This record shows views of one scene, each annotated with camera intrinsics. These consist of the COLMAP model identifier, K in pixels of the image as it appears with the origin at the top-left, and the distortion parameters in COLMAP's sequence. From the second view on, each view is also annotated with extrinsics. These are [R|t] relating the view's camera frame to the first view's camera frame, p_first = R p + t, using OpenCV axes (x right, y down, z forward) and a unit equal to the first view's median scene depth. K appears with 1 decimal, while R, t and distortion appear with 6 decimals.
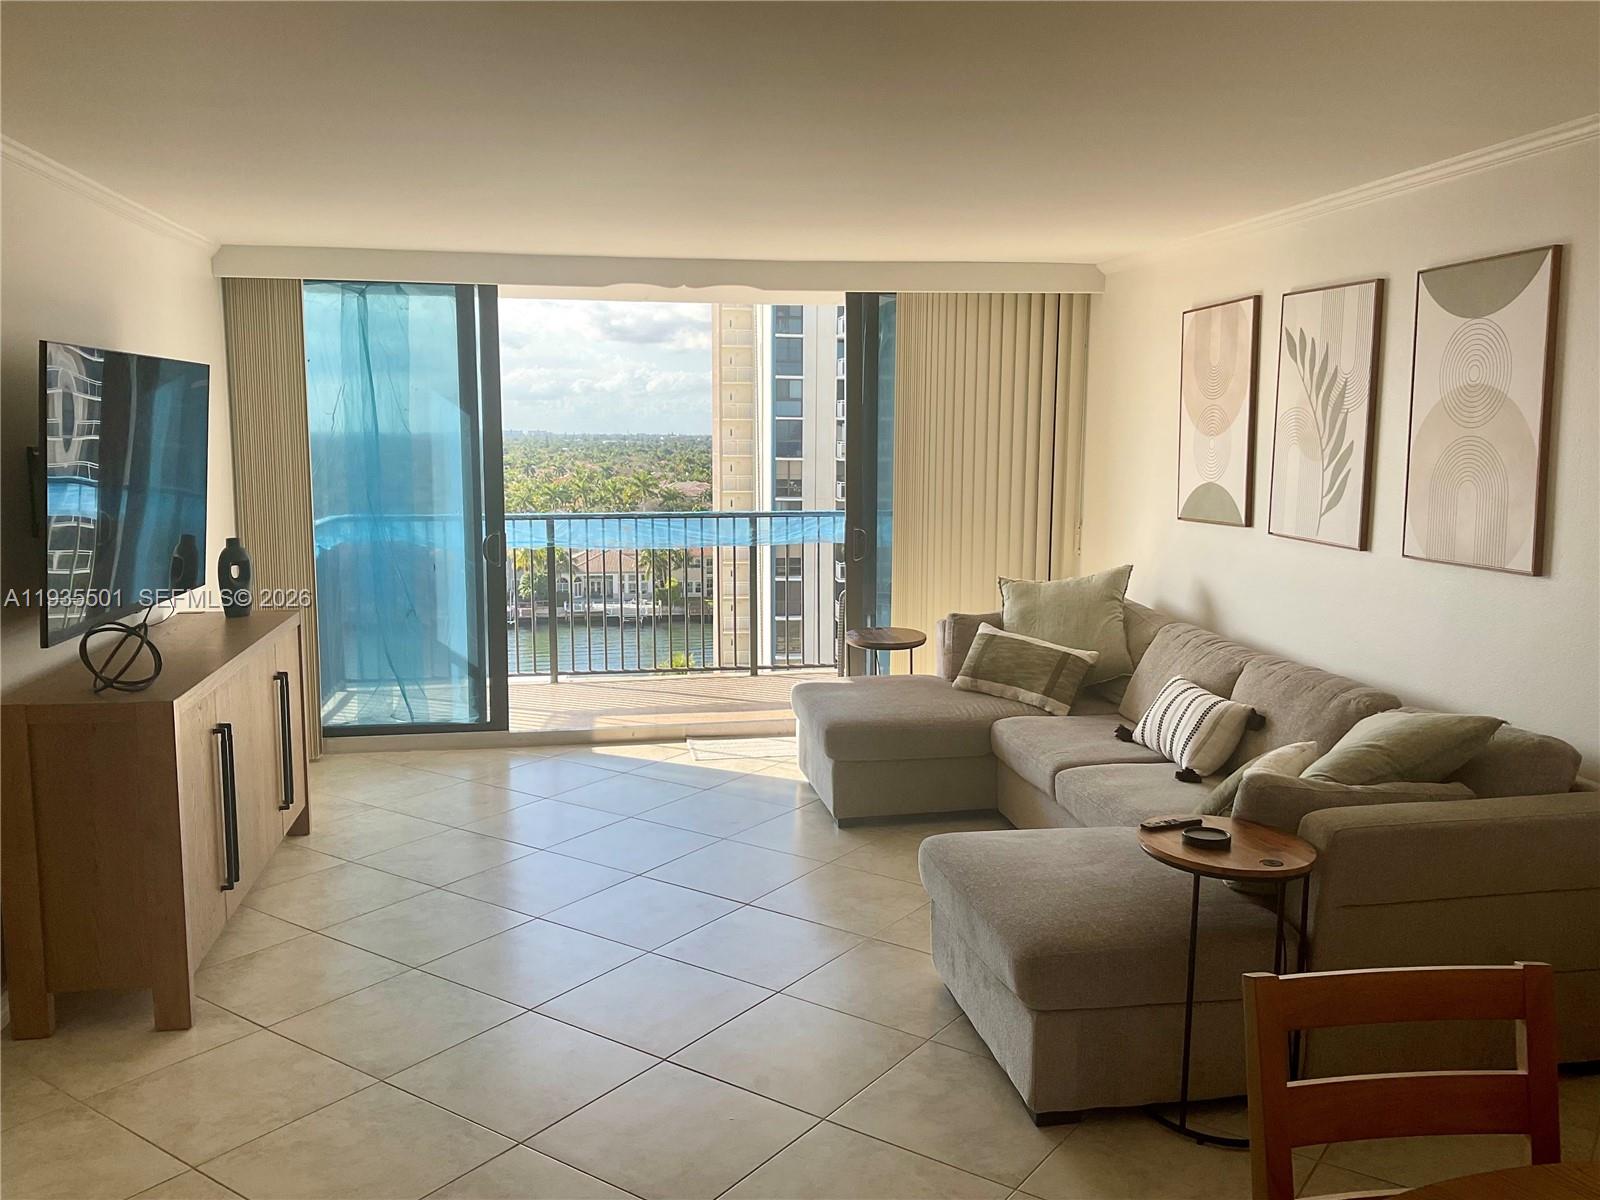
lens RADIAL K [[1321.8, 0, 790.7], [0, 1321.8, 604.3], [0, 0, 1]] dist [0.072701, -0.120993]
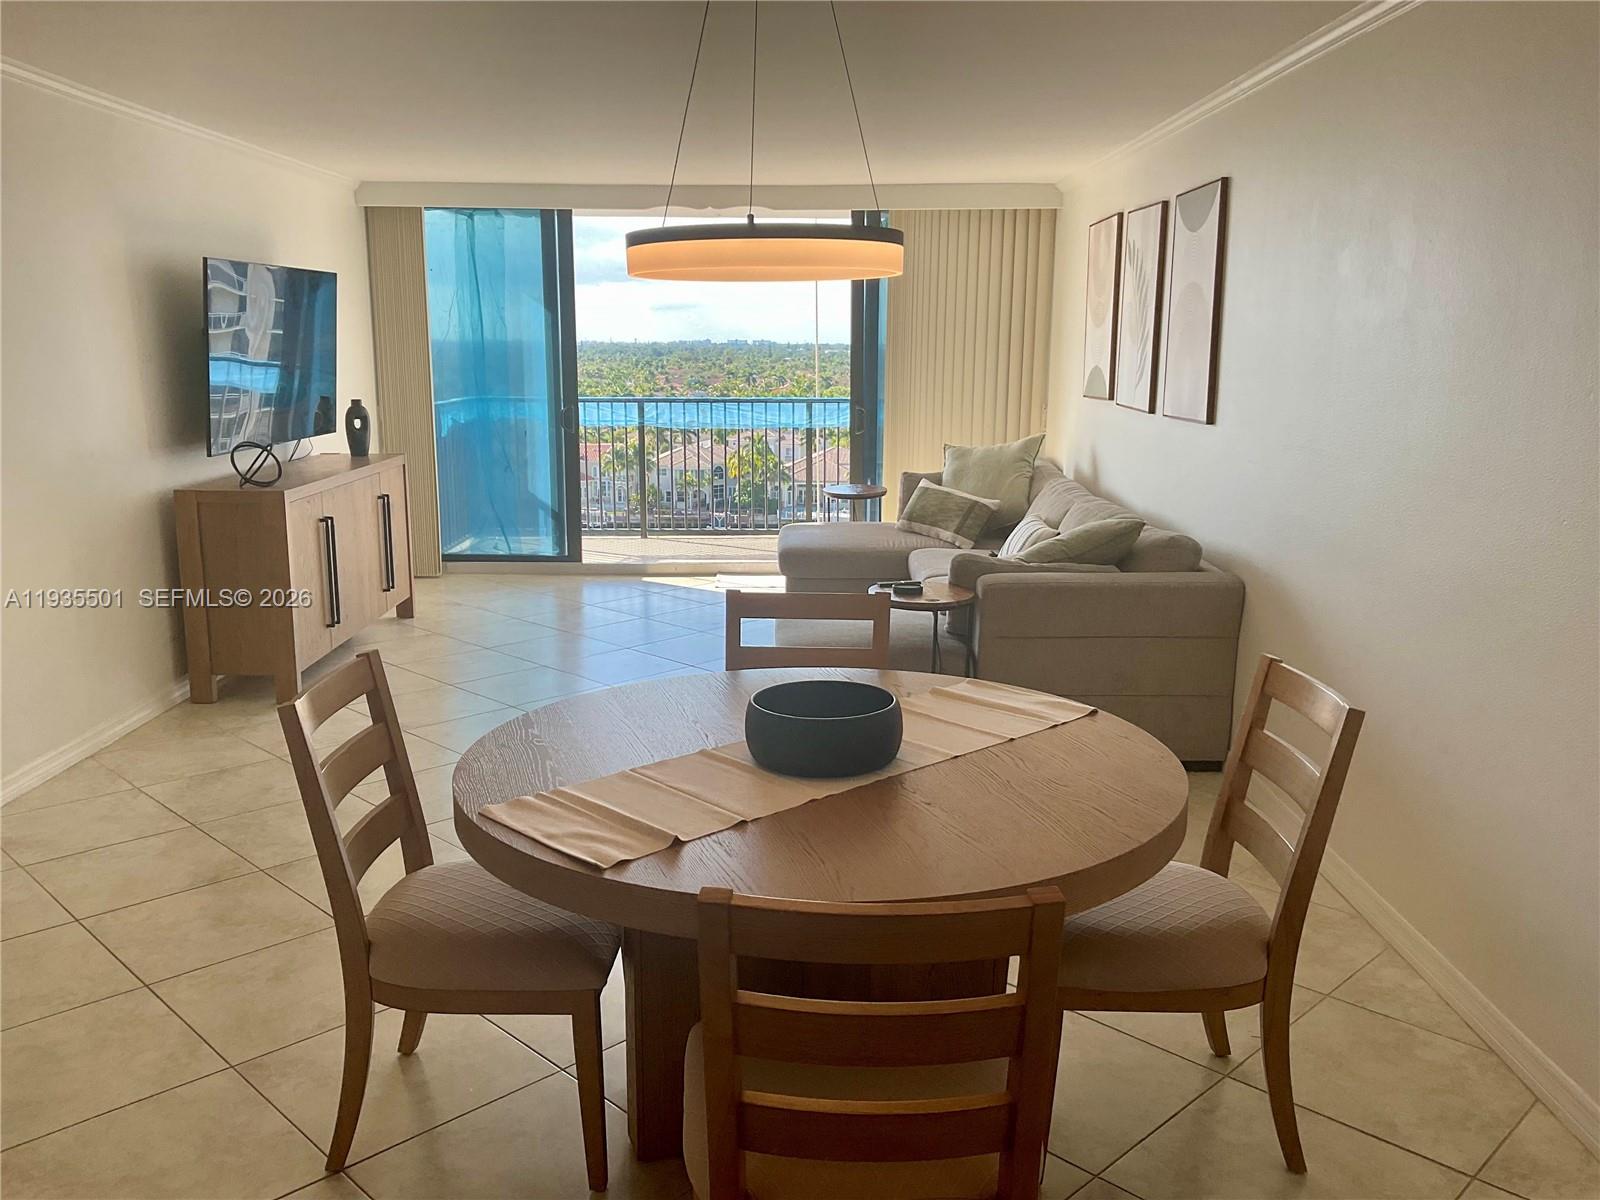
lens RADIAL K [[1322.8, 0, 792.6], [0, 1322.8, 598.7], [0, 0, 1]] dist [0.111180, -0.219999]
pose [[0.986547, 0.033918, -0.159919, 0.200967], [-0.023960, 0.997676, 0.063791, 0.044441], [0.161711, -0.059101, 0.985067, -0.241470]]
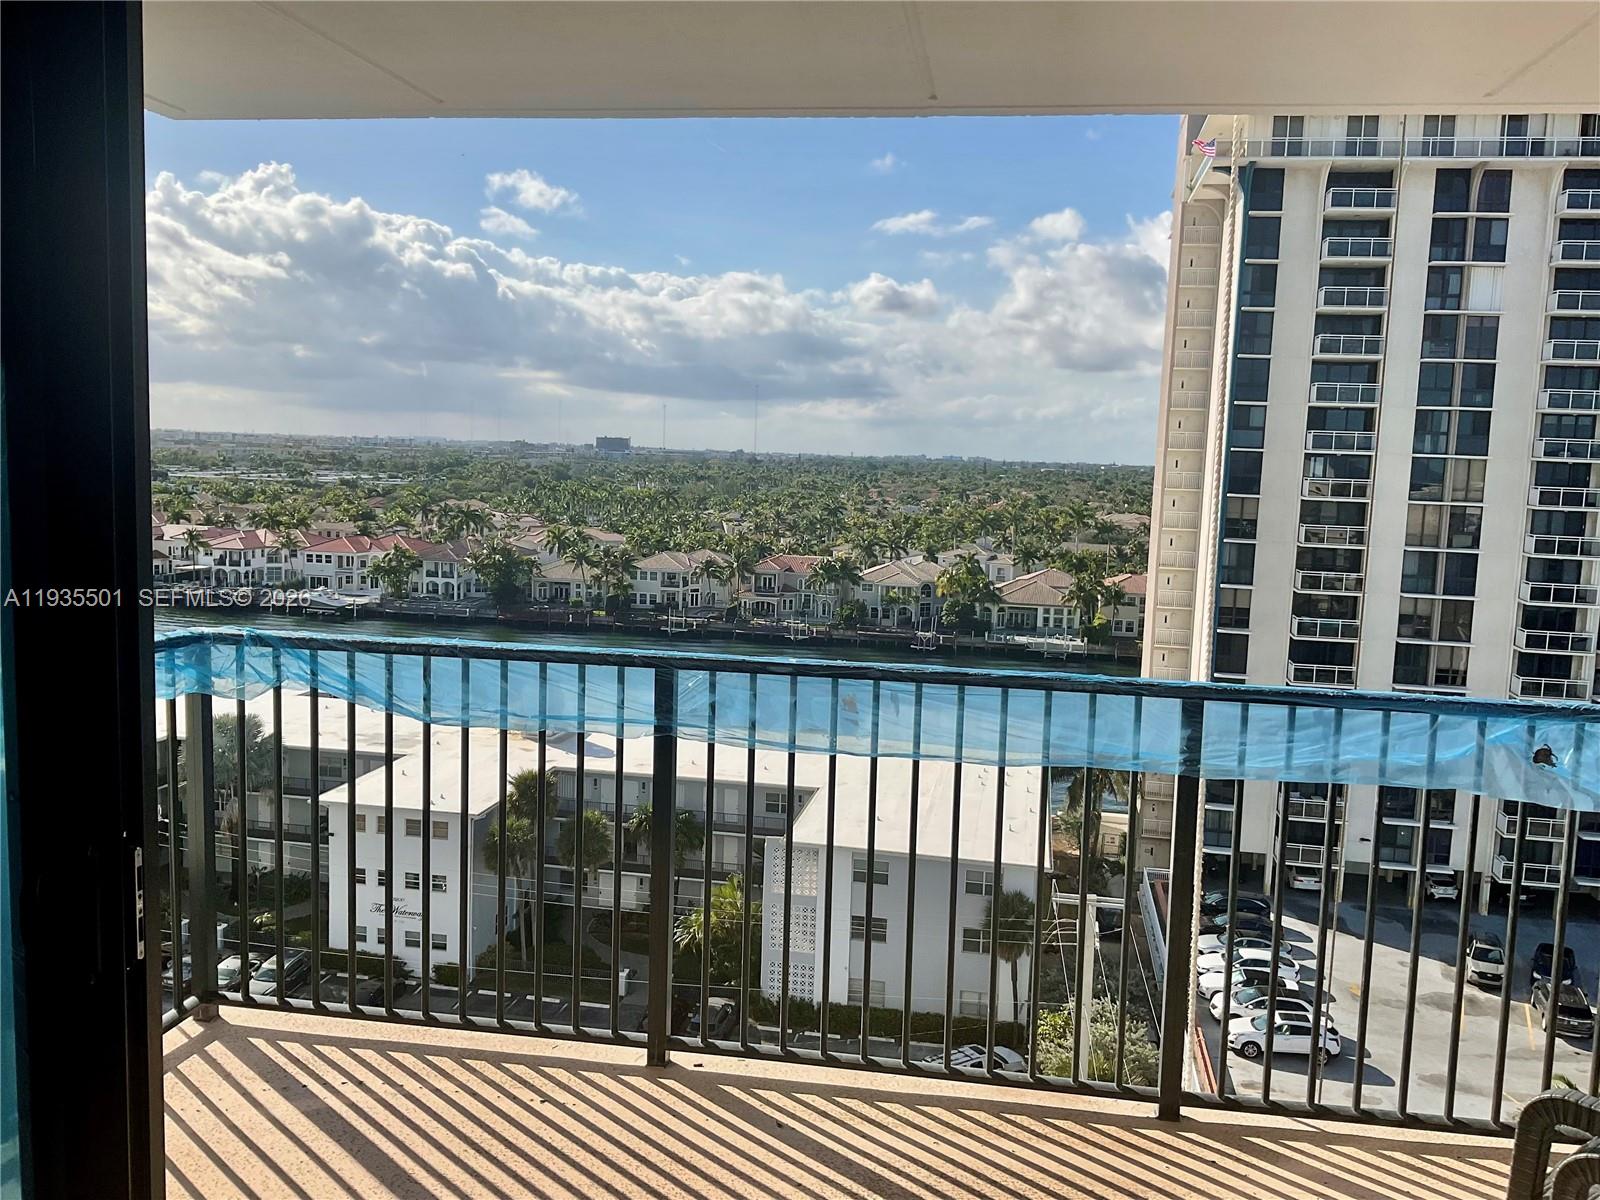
lens RADIAL K [[1322.8, 0, 792.6], [0, 1322.8, 598.7], [0, 0, 1]] dist [0.111180, -0.219999]
pose [[0.947415, 0.064867, -0.313365, -0.025561], [-0.072501, 0.997287, -0.012757, -0.106081], [0.311687, 0.034805, 0.949547, 0.804948]]
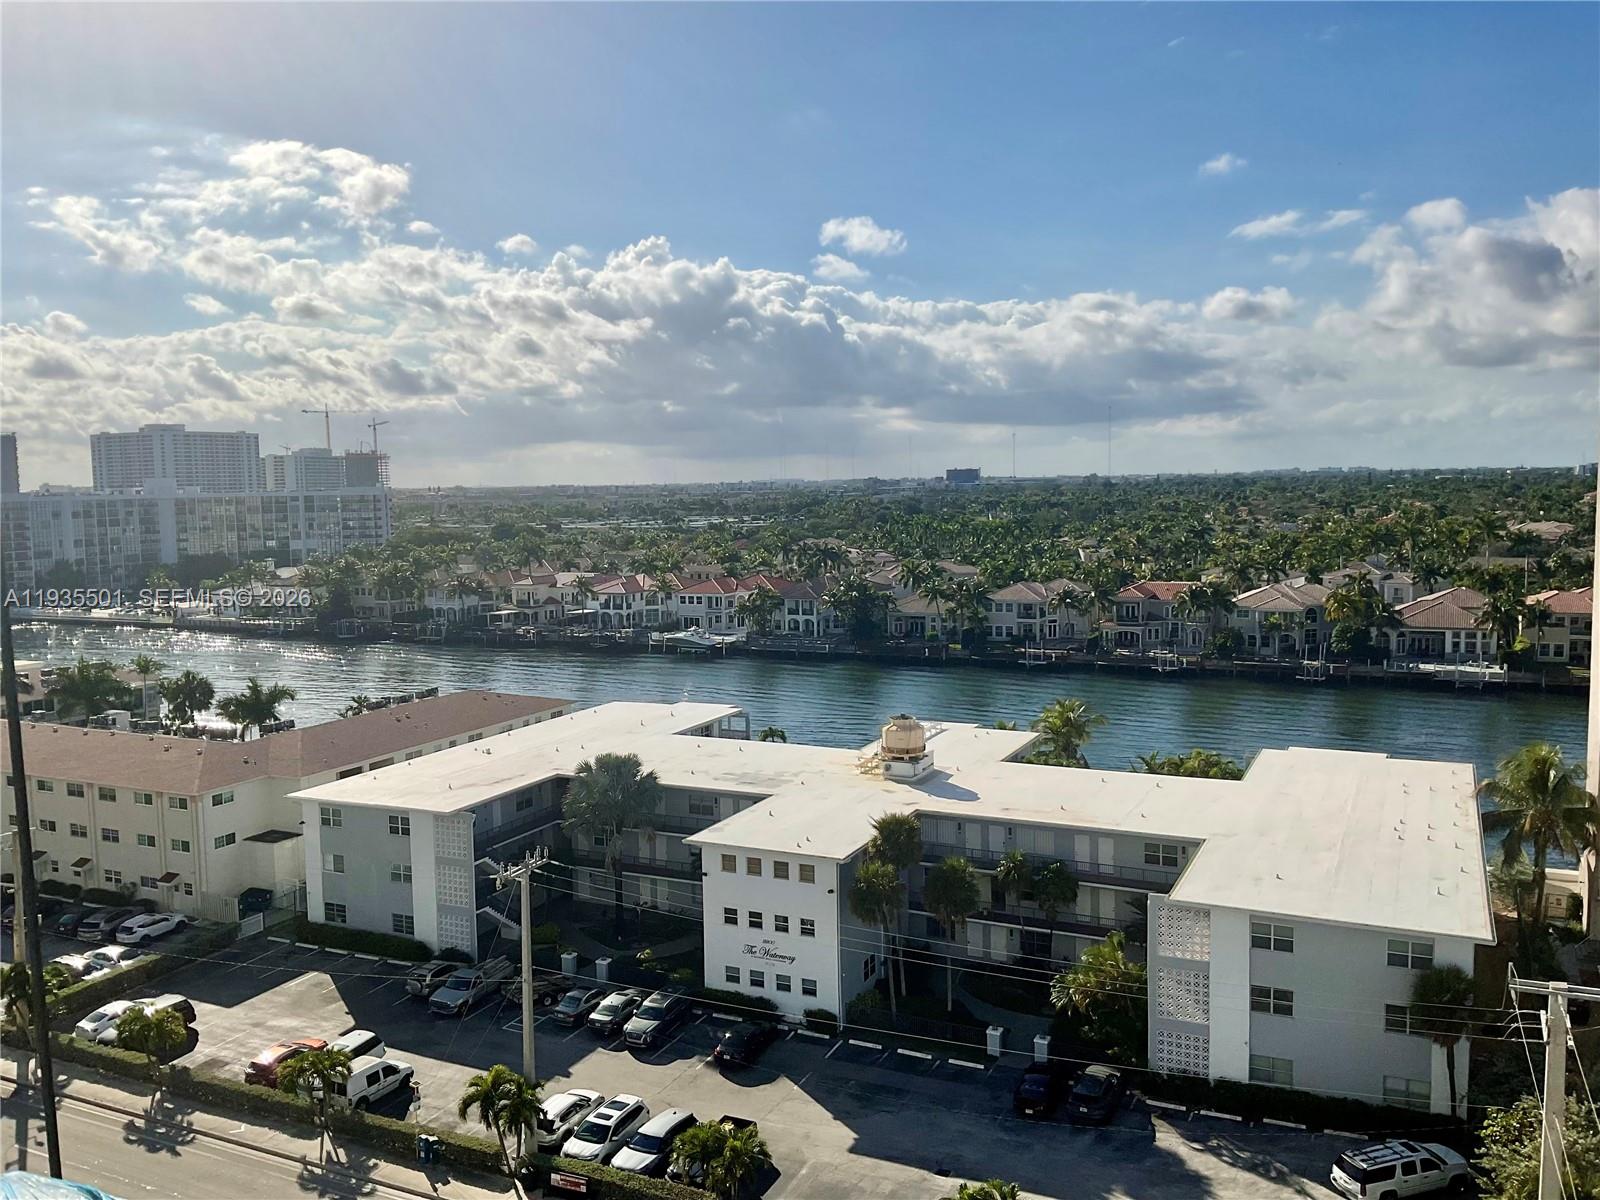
lens RADIAL K [[1322.8, 0, 792.6], [0, 1322.8, 598.7], [0, 0, 1]] dist [0.111180, -0.219999]
pose [[0.833281, 0.030828, -0.551990, -0.229097], [-0.049990, 0.998555, -0.019696, -0.158387], [0.550585, 0.044006, 0.833618, 1.126083]]
